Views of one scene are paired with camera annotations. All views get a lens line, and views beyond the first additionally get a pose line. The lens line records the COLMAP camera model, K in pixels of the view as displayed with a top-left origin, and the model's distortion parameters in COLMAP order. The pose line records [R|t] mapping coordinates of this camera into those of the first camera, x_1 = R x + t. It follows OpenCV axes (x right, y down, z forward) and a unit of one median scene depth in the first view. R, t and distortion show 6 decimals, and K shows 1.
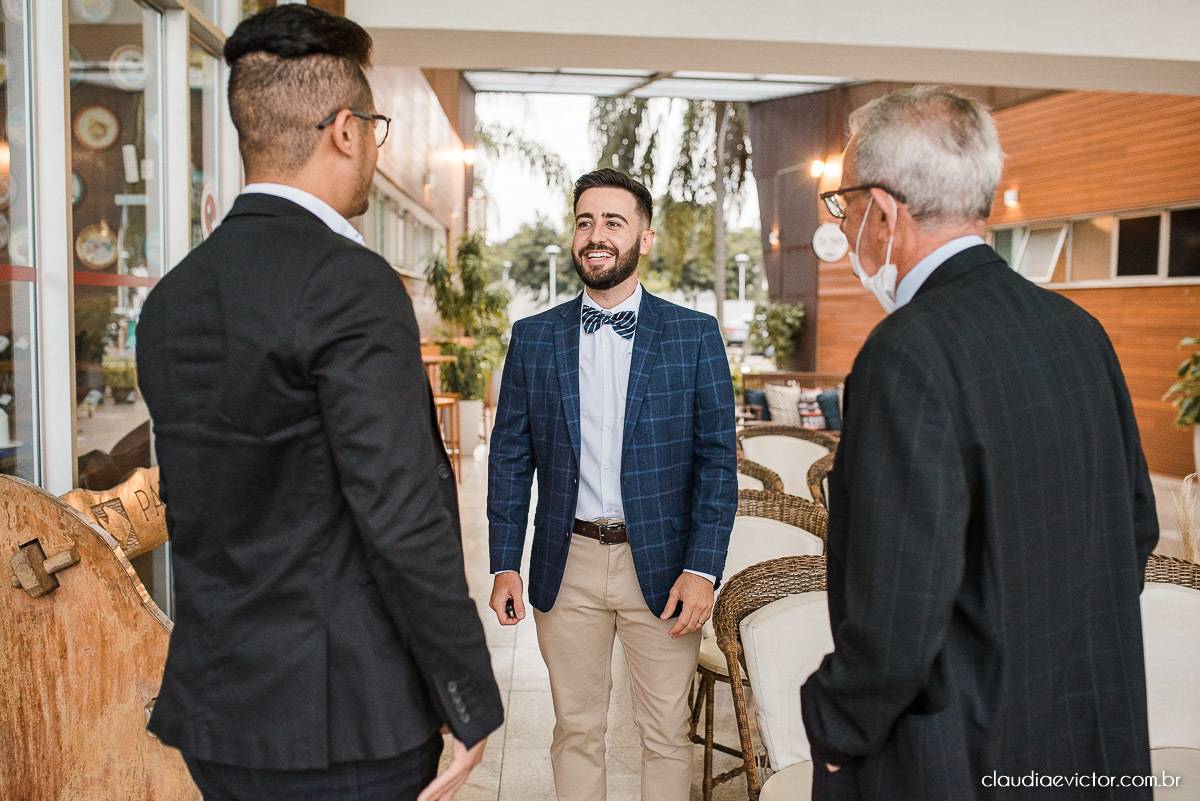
lens RADIAL K [[1179.2, 0, 600.0], [0, 1179.2, 400.5], [0, 0, 1]] dist [-0.063841, 0.028020]
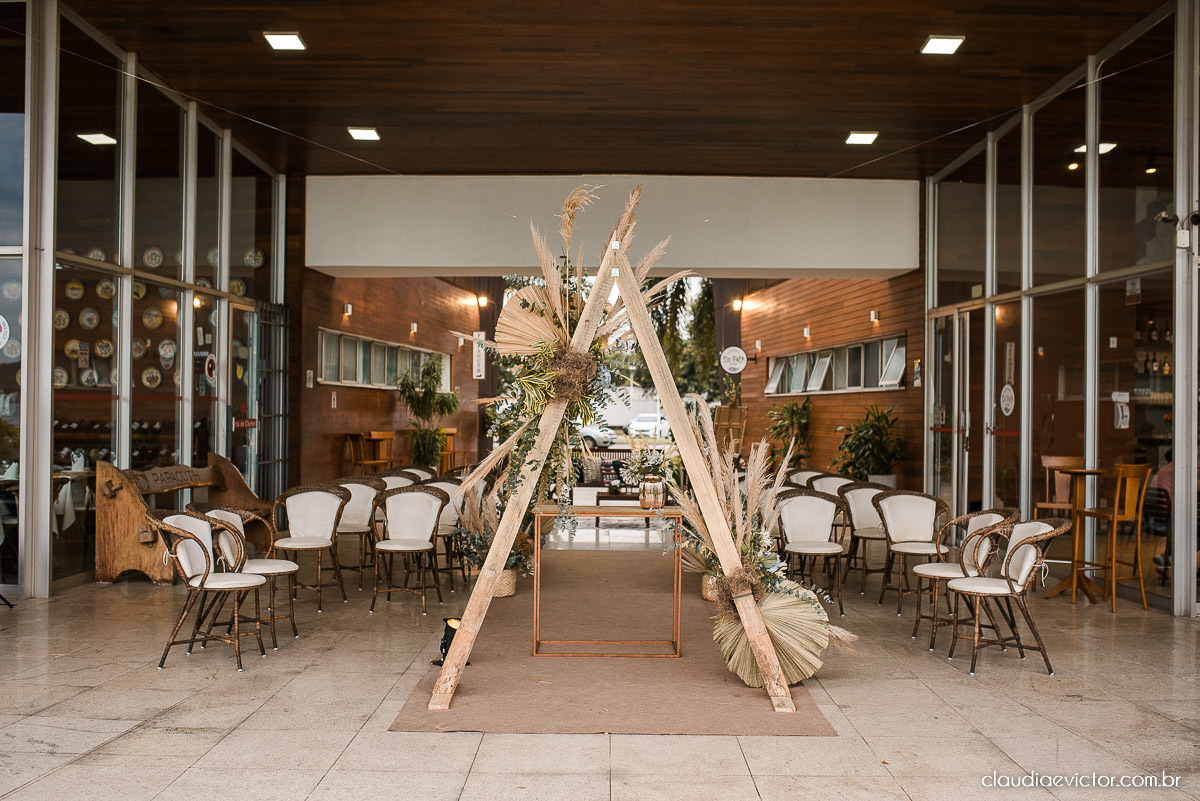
lens RADIAL K [[1179.2, 0, 600.0], [0, 1179.2, 400.5], [0, 0, 1]] dist [-0.063841, 0.028020]
pose [[0.991581, -0.001104, -0.129485, 1.079911], [-0.010012, 0.996317, -0.085160, 0.135613], [0.129102, 0.085739, 0.987918, -1.719979]]
